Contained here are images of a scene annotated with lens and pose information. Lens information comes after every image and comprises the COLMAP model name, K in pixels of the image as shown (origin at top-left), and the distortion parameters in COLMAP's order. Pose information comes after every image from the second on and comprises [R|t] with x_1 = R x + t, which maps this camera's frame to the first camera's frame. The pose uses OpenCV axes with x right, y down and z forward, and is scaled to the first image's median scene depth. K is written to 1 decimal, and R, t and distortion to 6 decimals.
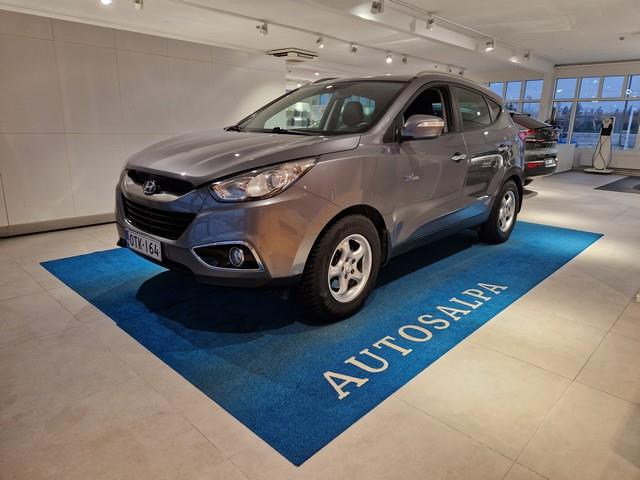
lens RADIAL K [[430.0, 0, 319.3], [0, 430.0, 236.3], [0, 0, 1]] dist [0.048745, -0.033325]
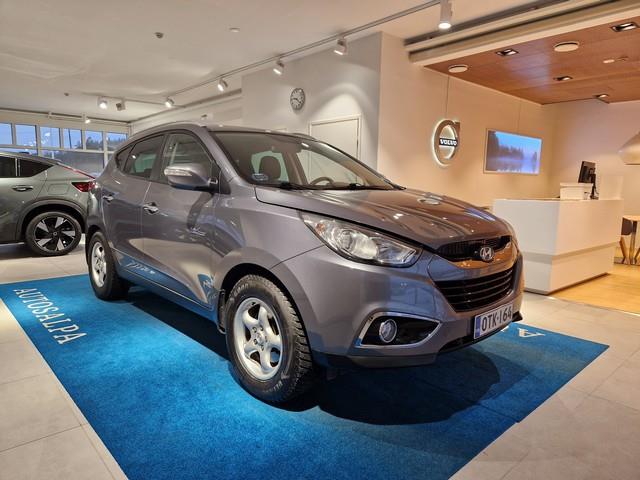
lens RADIAL K [[430.0, 0, 321.5], [0, 430.0, 240.5], [0, 0, 1]] dist [0.048745, -0.033325]
pose [[0.063065, -0.153704, 0.986102, -1.209686], [0.237715, 0.961945, 0.134736, -0.319036], [-0.969286, 0.225914, 0.097203, 1.159214]]
